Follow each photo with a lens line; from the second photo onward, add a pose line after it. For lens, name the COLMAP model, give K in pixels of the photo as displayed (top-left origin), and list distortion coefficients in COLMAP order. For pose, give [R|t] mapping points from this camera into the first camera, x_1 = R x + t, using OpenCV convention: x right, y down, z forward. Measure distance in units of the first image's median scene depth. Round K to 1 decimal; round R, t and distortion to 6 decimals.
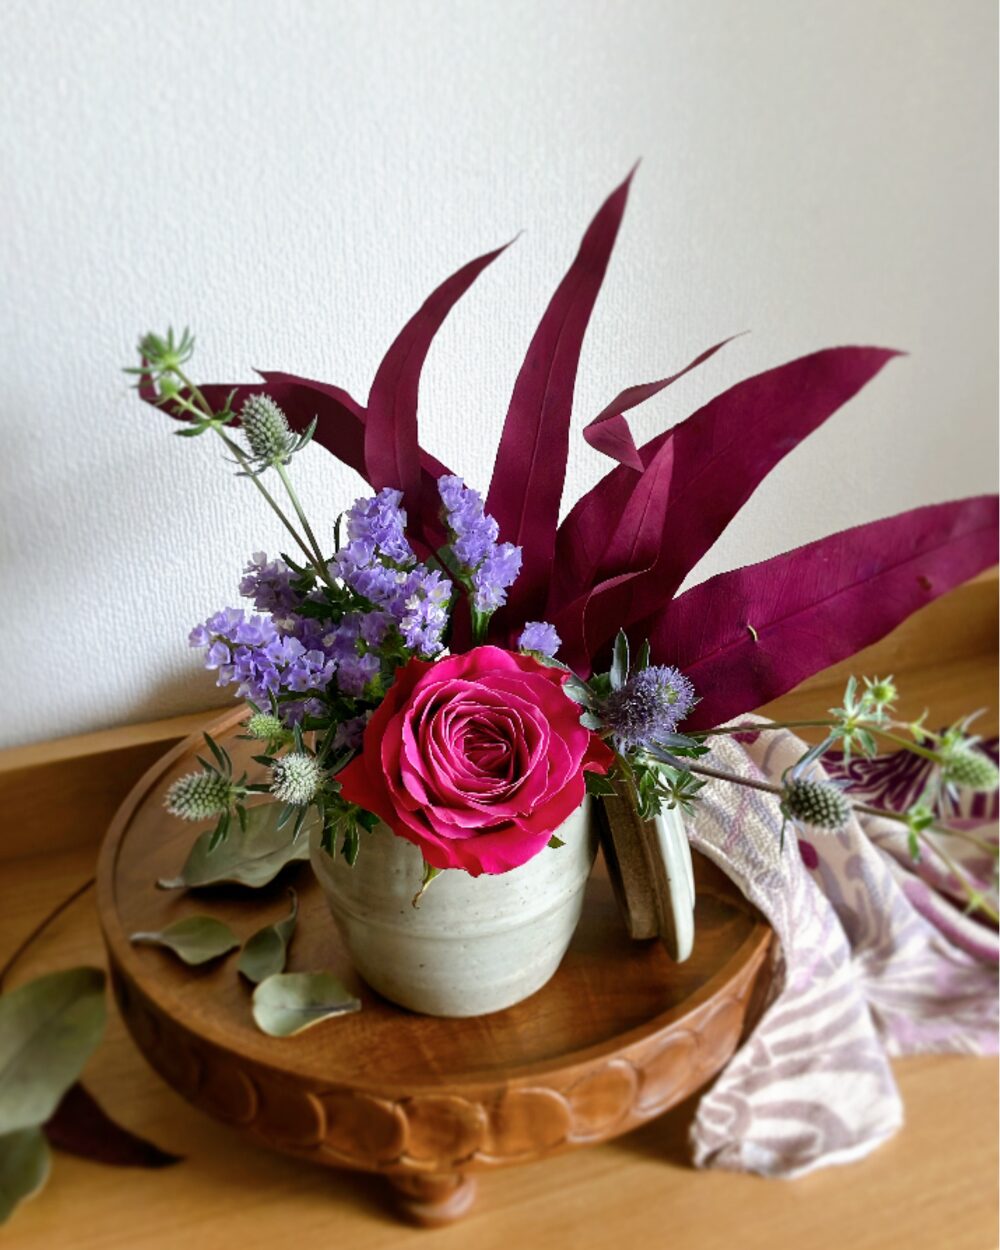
lens RADIAL K [[1498.6, 0, 500.0], [0, 1498.6, 625.0], [0, 0, 1]] dist [-0.009291, -0.039495]
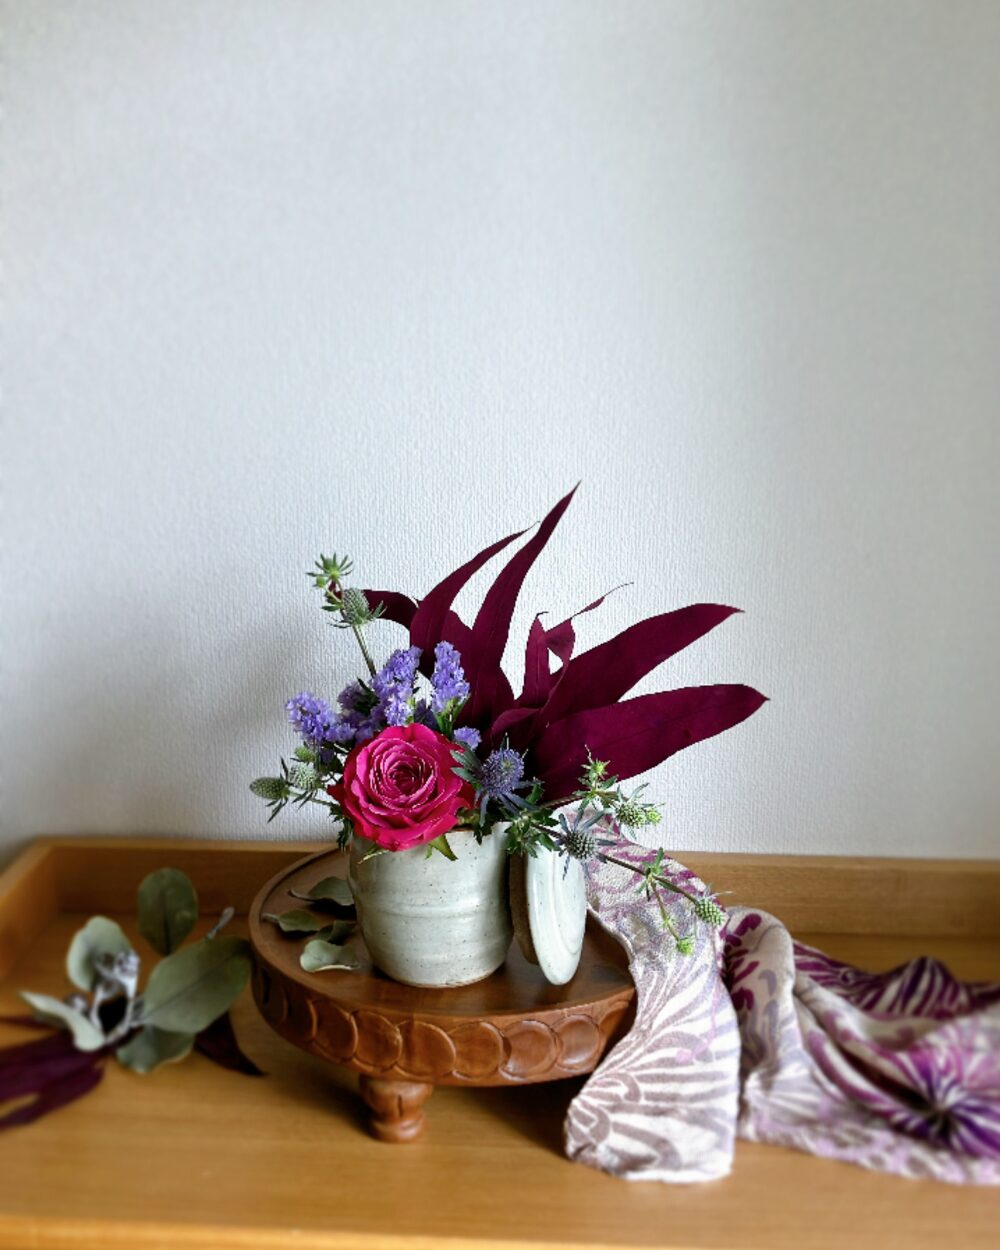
lens RADIAL K [[1501.7, 0, 461.9], [0, 1501.7, 678.3], [0, 0, 1]] dist [0.078363, -0.287762]
pose [[0.899560, 0.113771, -0.421721, 0.684843], [-0.211679, 0.958082, -0.193056, 0.258462], [0.382079, 0.262935, 0.885935, -0.500352]]
